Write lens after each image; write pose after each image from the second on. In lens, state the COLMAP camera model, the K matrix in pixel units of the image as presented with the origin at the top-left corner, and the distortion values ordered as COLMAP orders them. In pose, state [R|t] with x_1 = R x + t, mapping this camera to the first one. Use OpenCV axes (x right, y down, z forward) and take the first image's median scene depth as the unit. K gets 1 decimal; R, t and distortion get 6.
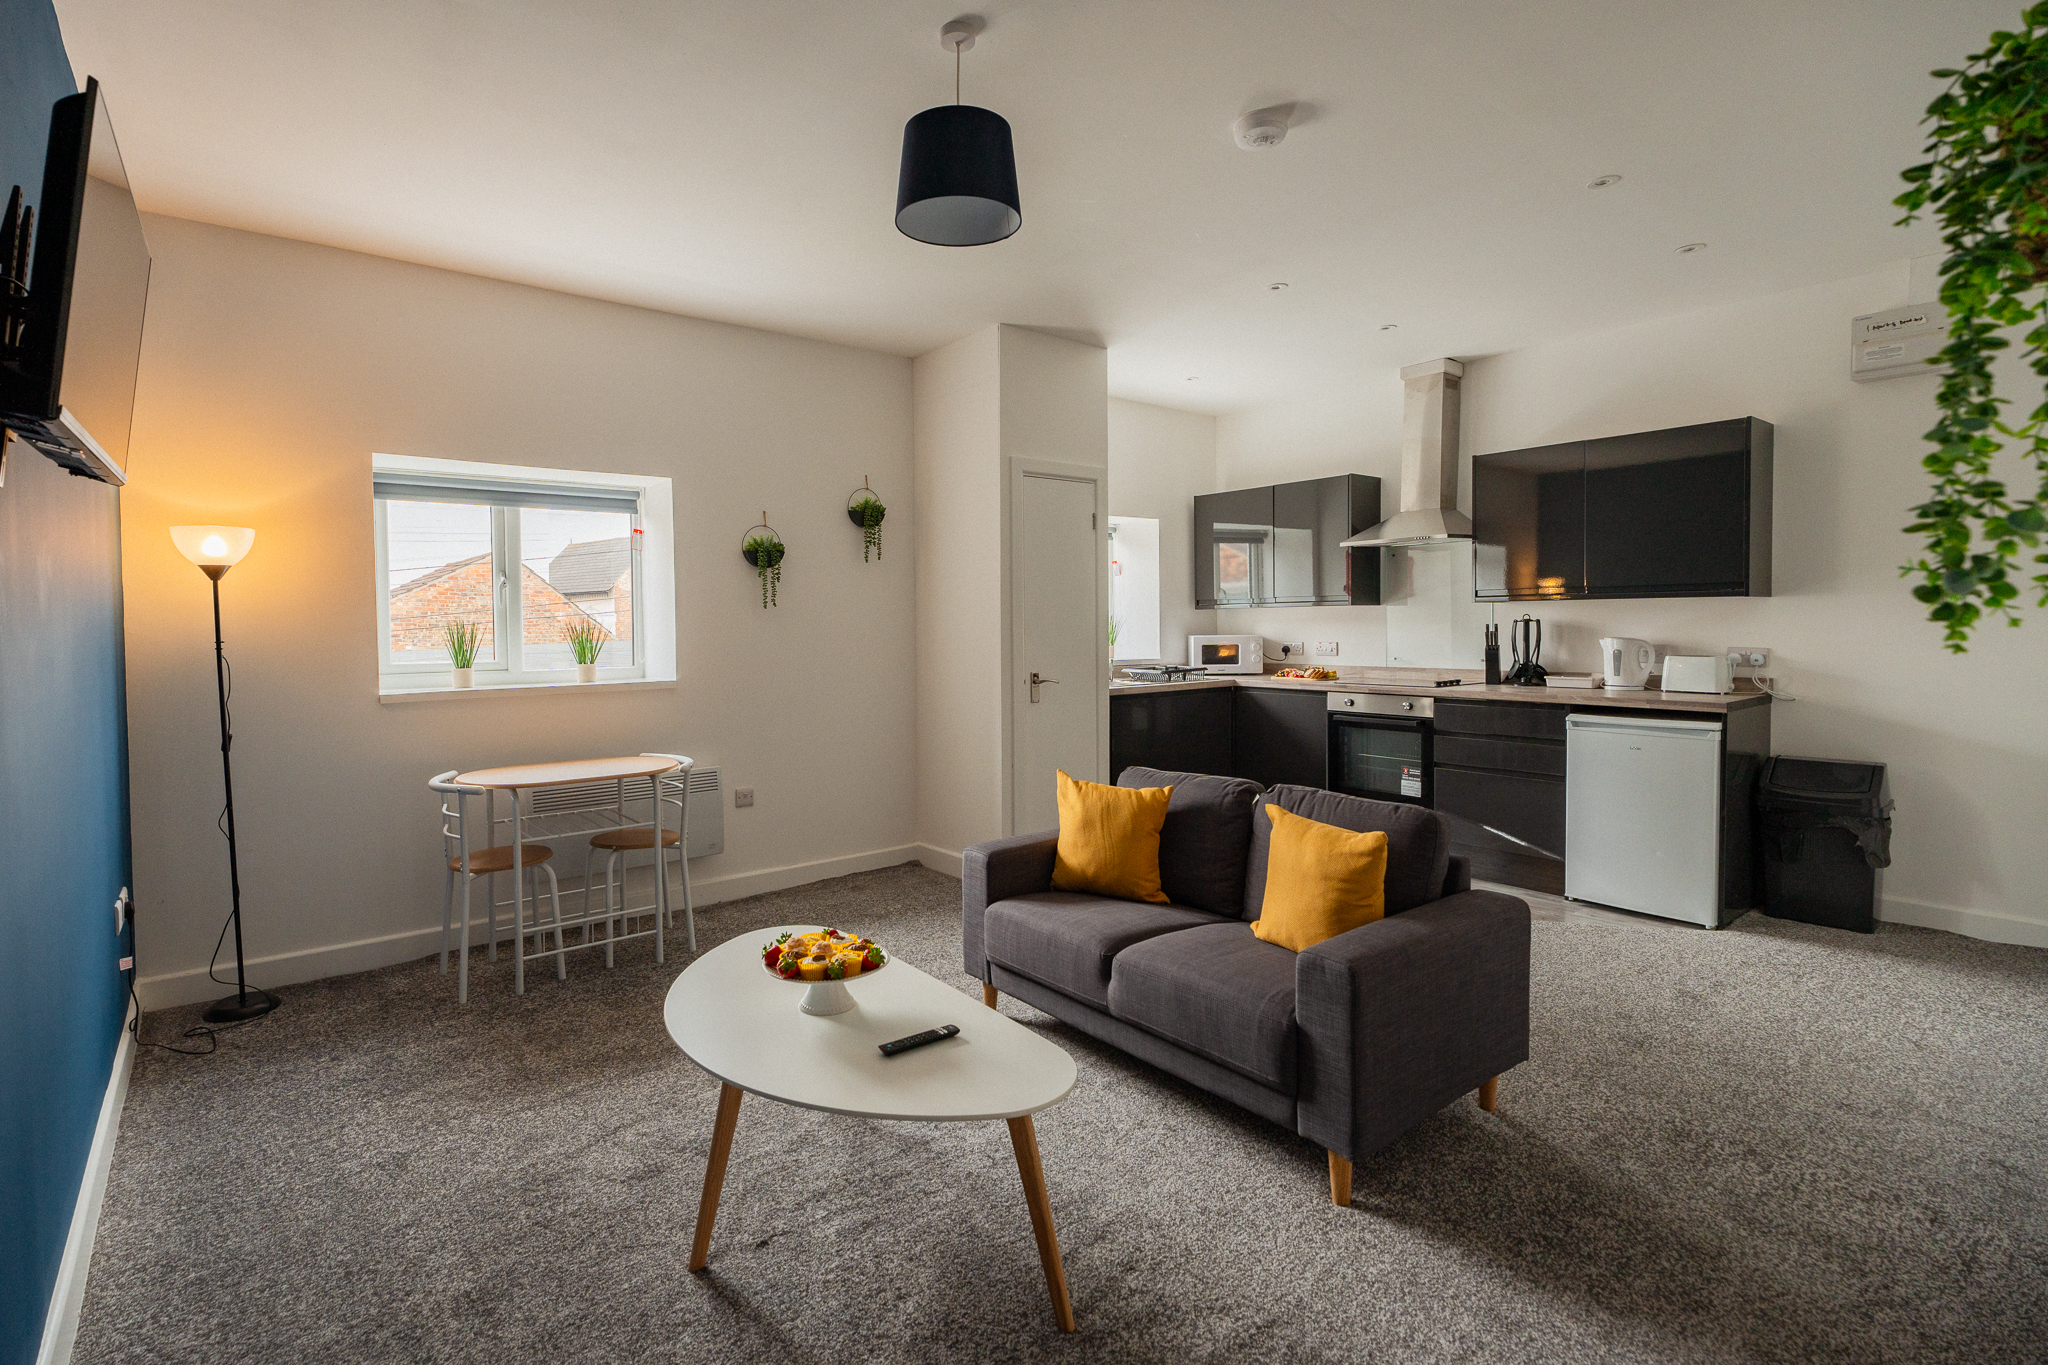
lens RADIAL K [[931.0, 0, 1018.8], [0, 931.0, 660.9], [0, 0, 1]] dist [0.001260, 0.000175]
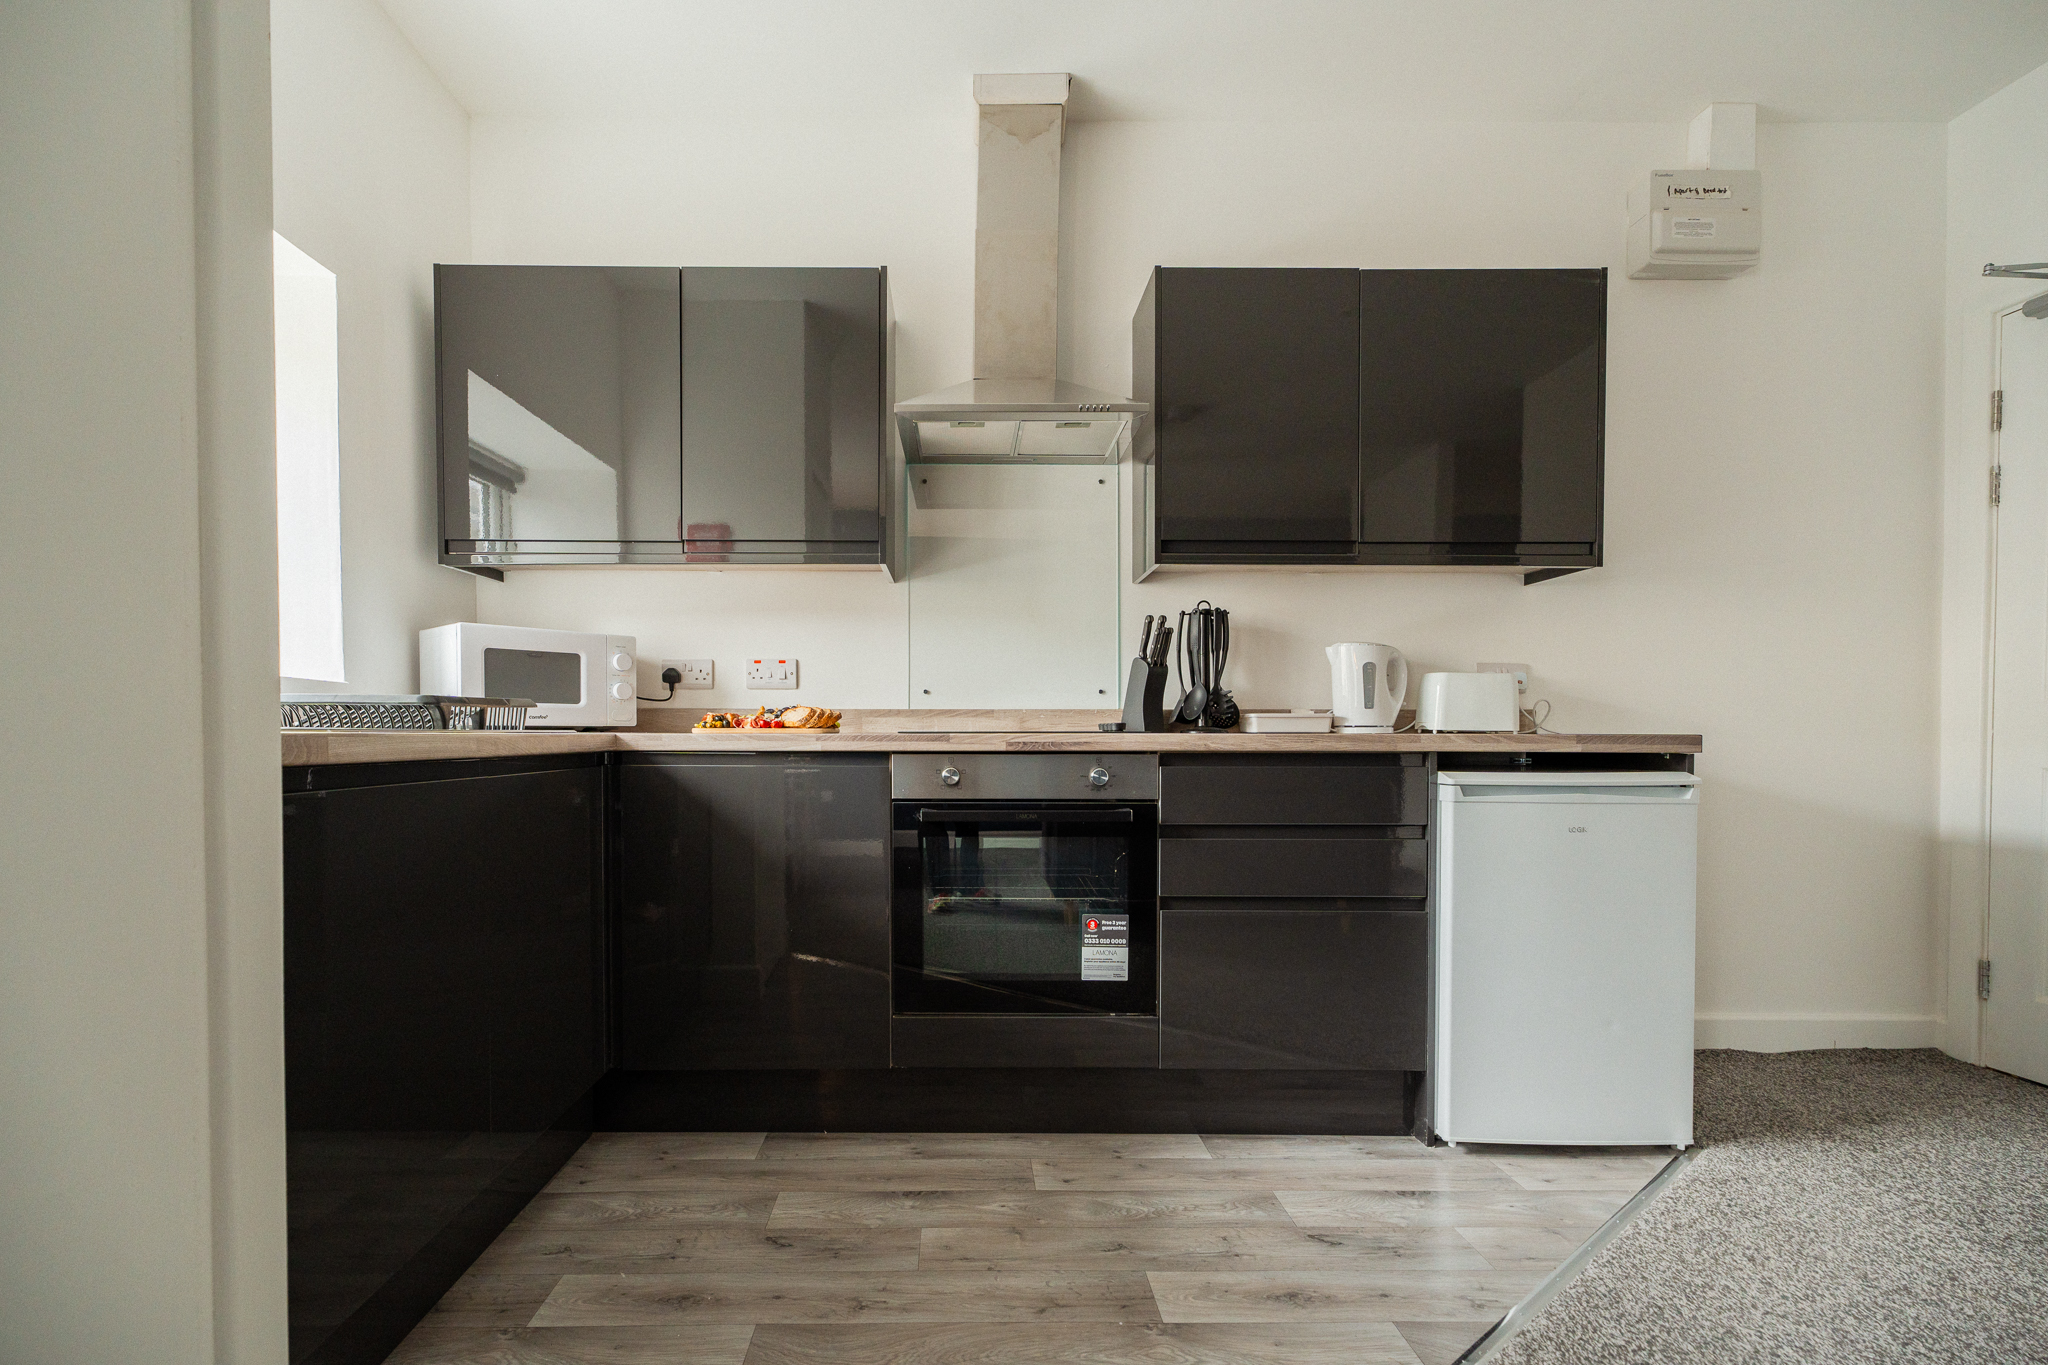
lens RADIAL K [[974.6, 0, 1019.4], [0, 974.6, 752.1], [0, 0, 1]] dist [0.002229, 0.000295]
pose [[0.639505, -0.014212, 0.768656, 0.039274], [0.021395, 0.999771, 0.000685, 0.034429], [-0.768489, 0.016007, 0.639663, 0.714064]]
